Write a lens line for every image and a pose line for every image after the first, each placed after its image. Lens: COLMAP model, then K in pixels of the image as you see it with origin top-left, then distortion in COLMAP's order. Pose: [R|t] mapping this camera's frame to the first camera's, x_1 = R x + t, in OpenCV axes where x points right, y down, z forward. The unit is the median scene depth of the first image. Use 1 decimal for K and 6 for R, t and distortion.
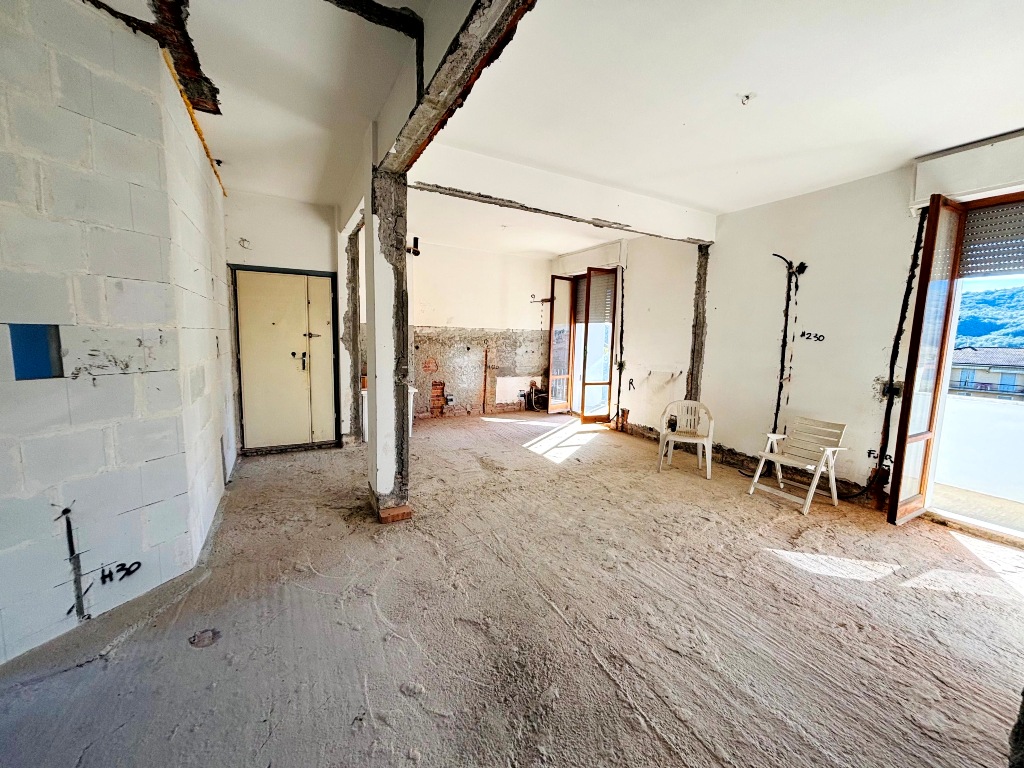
lens RADIAL K [[413.3, 0, 512.0], [0, 413.3, 384.0], [0, 0, 1]] dist [0.020437, -0.008982]
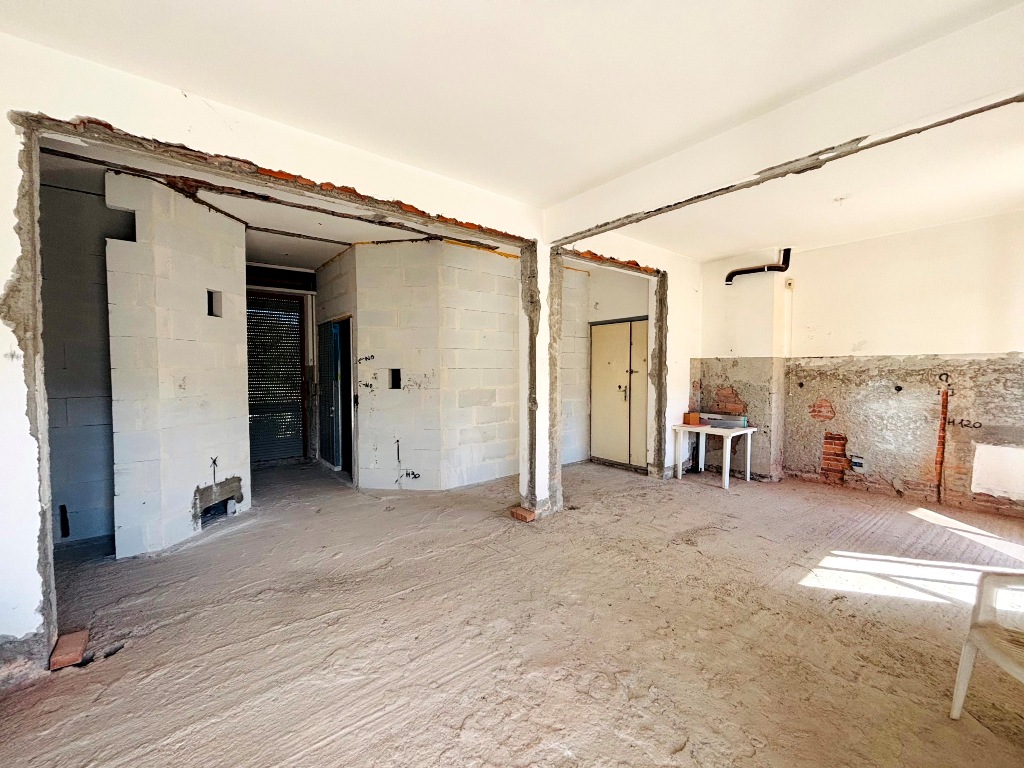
lens RADIAL K [[413.3, 0, 512.0], [0, 413.3, 384.0], [0, 0, 1]] dist [0.020437, -0.008982]
pose [[0.175709, 0.014580, -0.984334, 0.662861], [-0.105680, 0.994392, -0.004135, -0.045769], [0.978753, 0.104751, 0.176264, 0.513509]]
